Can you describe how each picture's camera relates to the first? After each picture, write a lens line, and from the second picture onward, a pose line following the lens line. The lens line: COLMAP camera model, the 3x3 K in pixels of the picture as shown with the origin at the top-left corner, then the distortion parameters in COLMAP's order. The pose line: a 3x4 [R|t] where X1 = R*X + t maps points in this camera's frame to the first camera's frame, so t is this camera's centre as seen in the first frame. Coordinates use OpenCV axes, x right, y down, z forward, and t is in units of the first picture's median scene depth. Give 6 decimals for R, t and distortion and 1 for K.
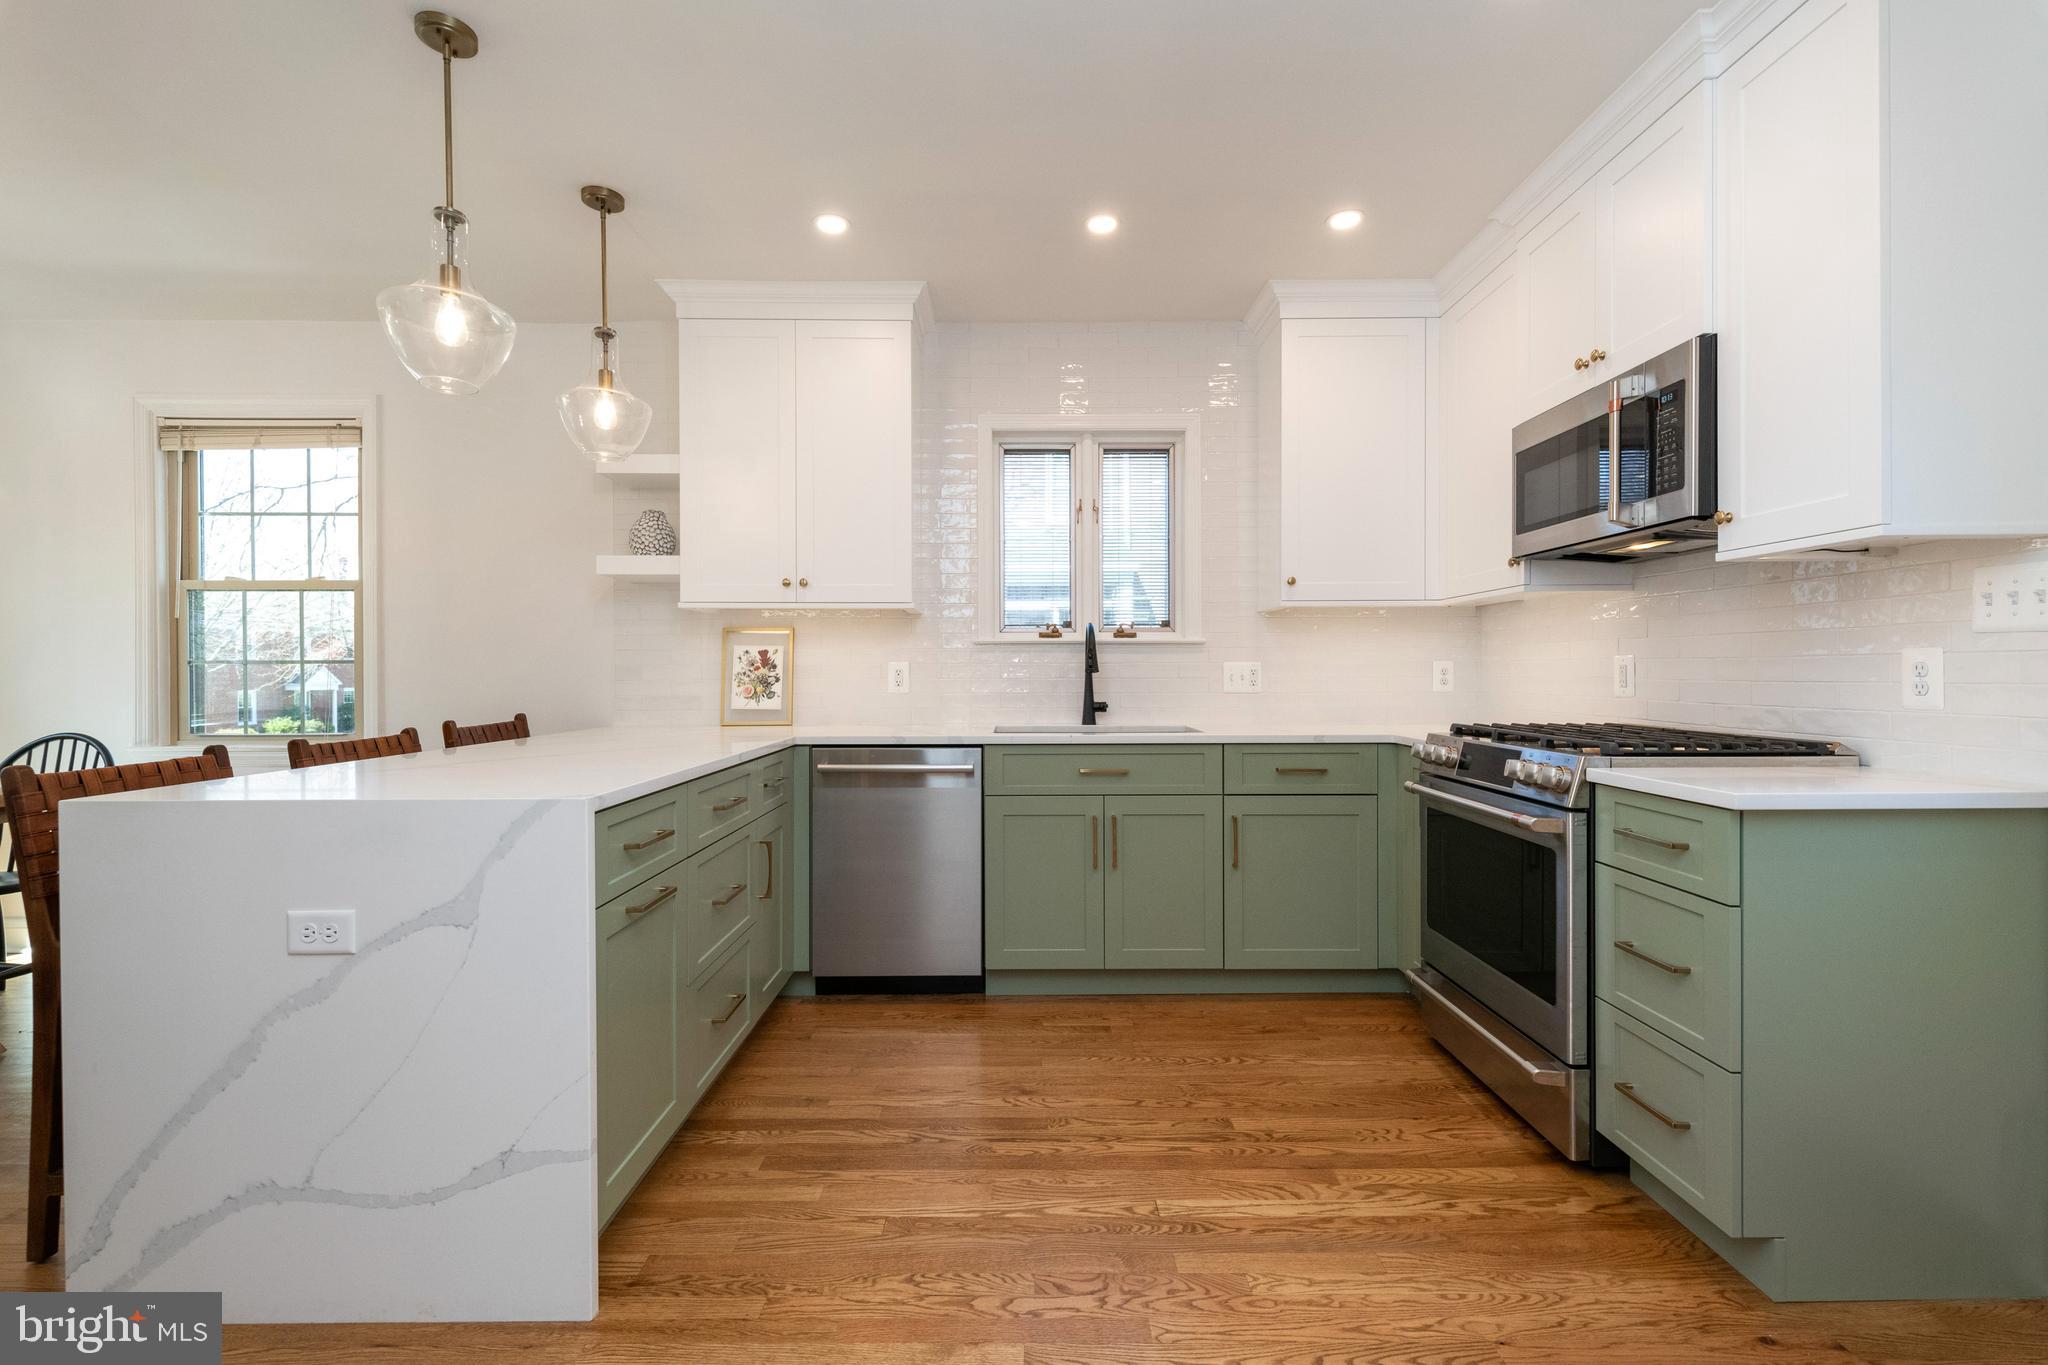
lens RADIAL K [[879.7, 0, 1046.1], [0, 879.7, 677.9], [0, 0, 1]] dist [0.002481, -0.005261]
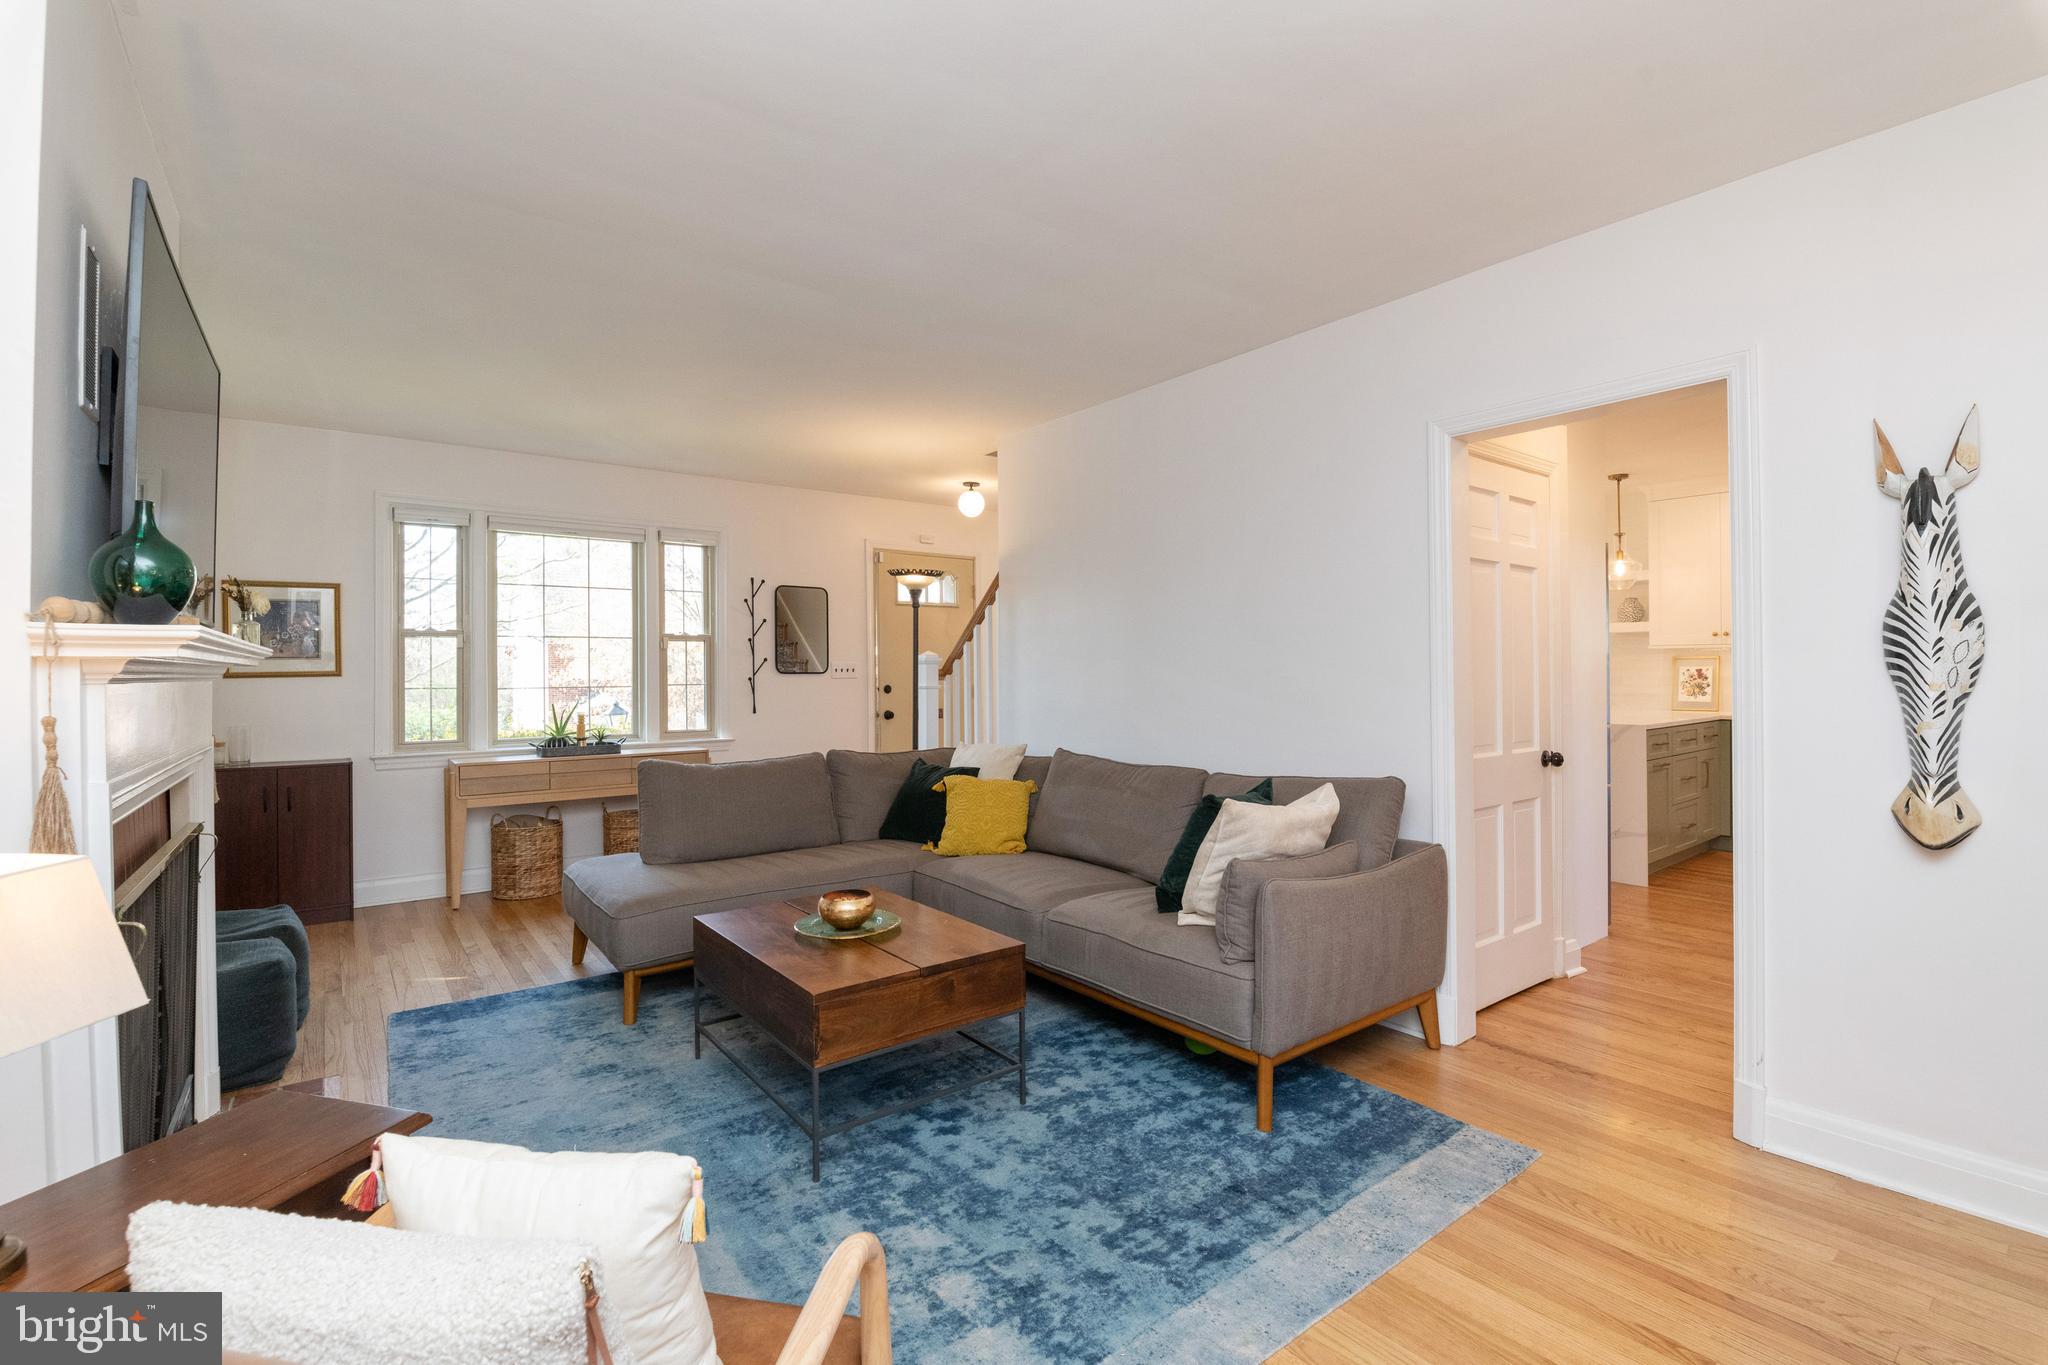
lens RADIAL K [[903.7, 0, 1014.2], [0, 903.7, 669.2], [0, 0, 1]] dist [-0.001663, -0.000343]
pose [[0.595426, -0.004187, -0.803400, 0.470526], [-0.000696, 0.999983, -0.005728, -0.027886], [0.803410, 0.003970, 0.595413, -1.755740]]
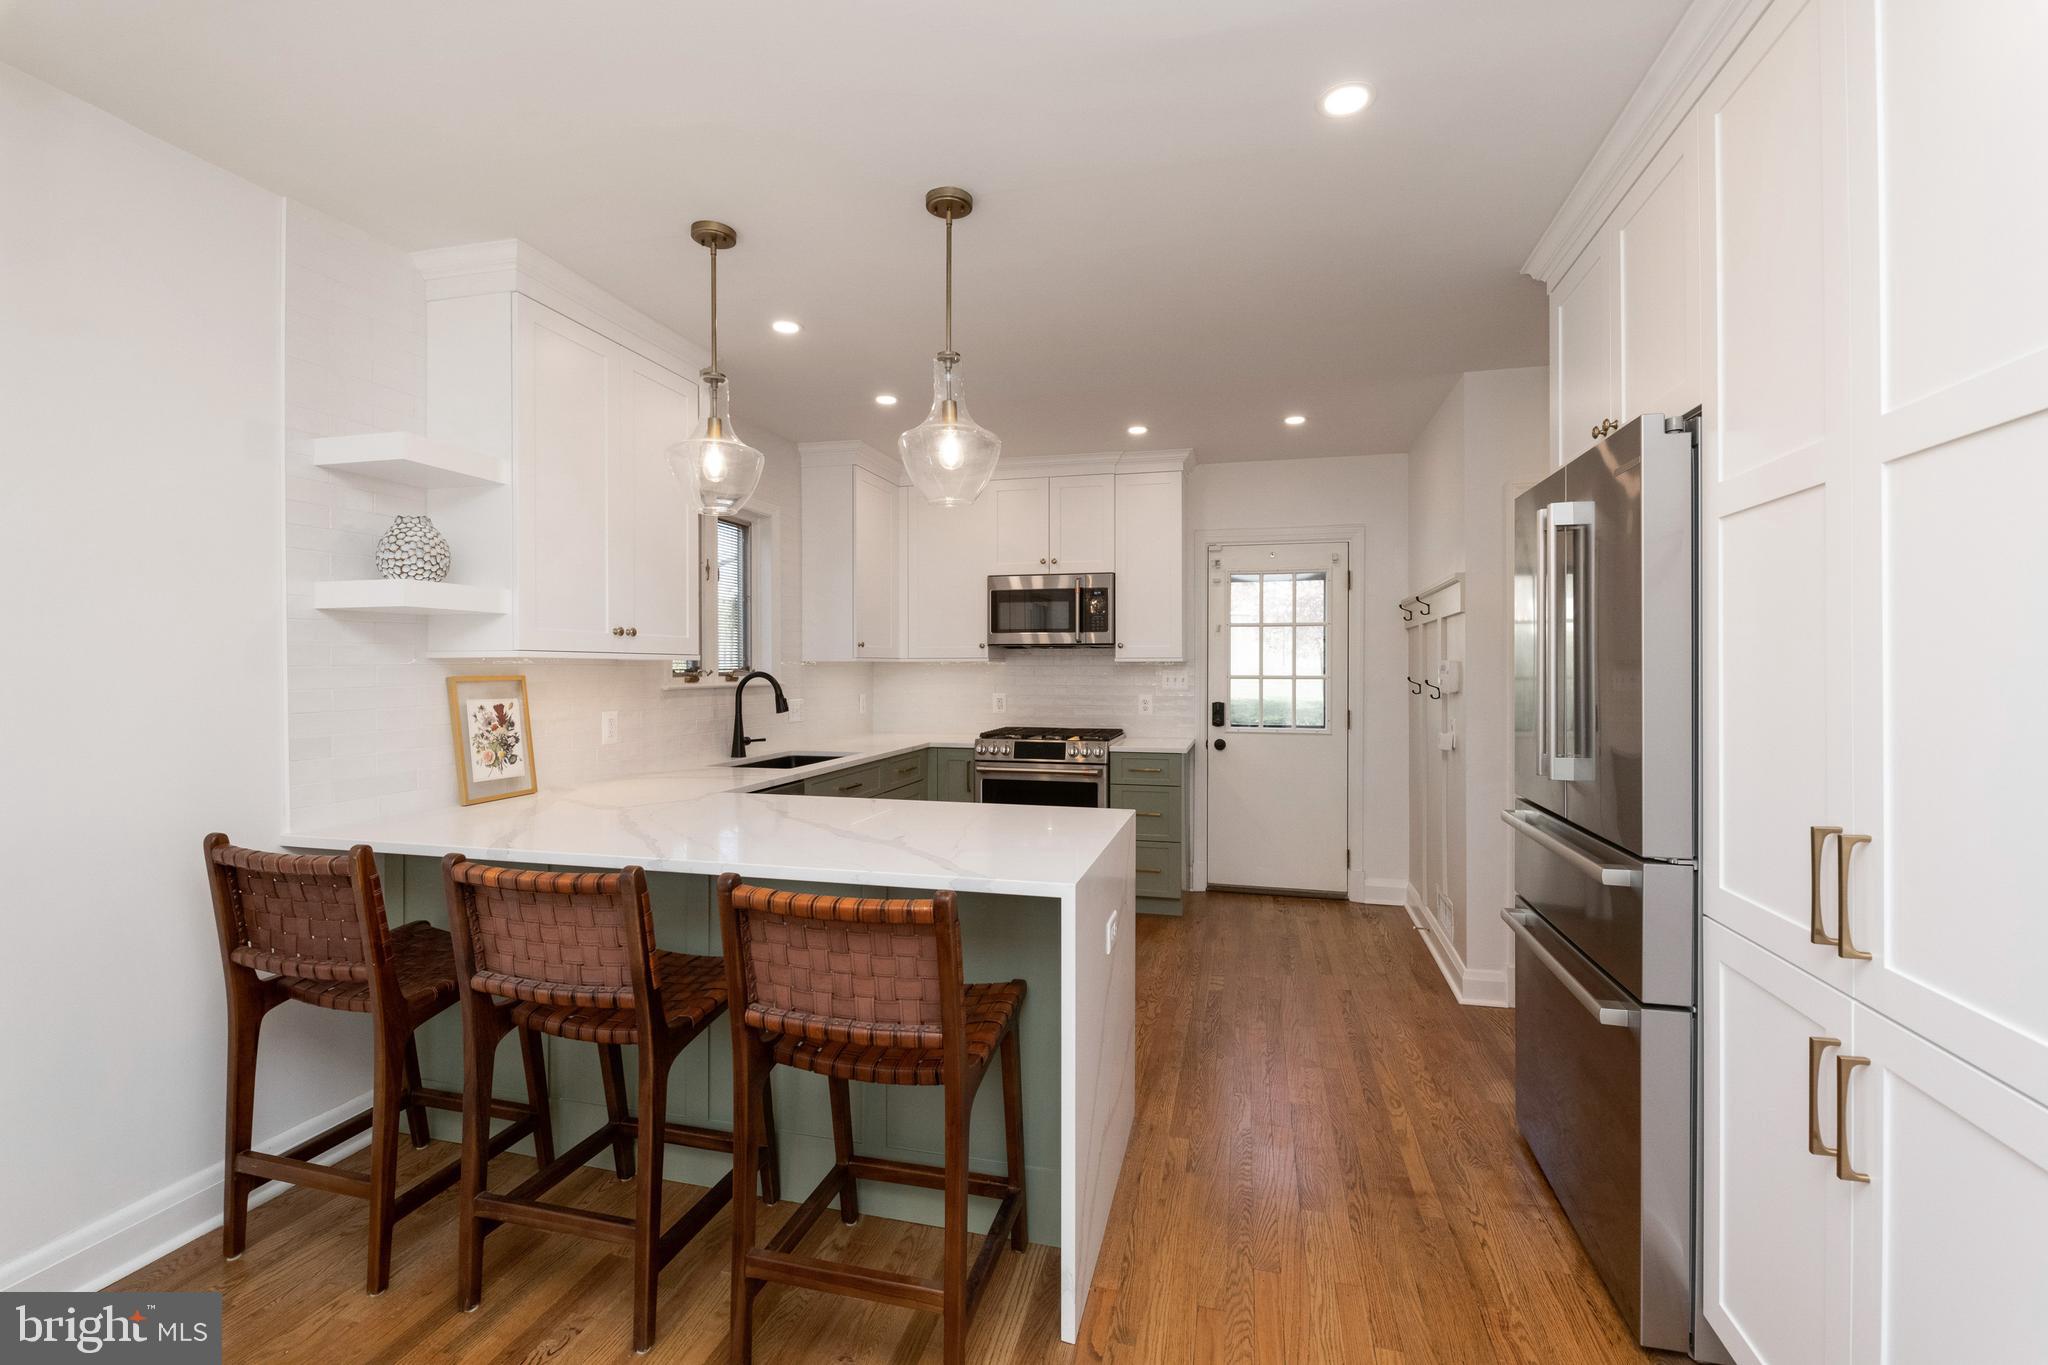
lens RADIAL K [[859.9, 0, 1032.9], [0, 859.9, 668.4], [0, 0, 1]] dist [0.001096, -0.000287]
pose [[0.255356, 0.001190, 0.966846, -1.369390], [0.006810, 0.999972, -0.003029, -0.084421], [-0.966823, 0.007357, 0.255341, 0.466509]]
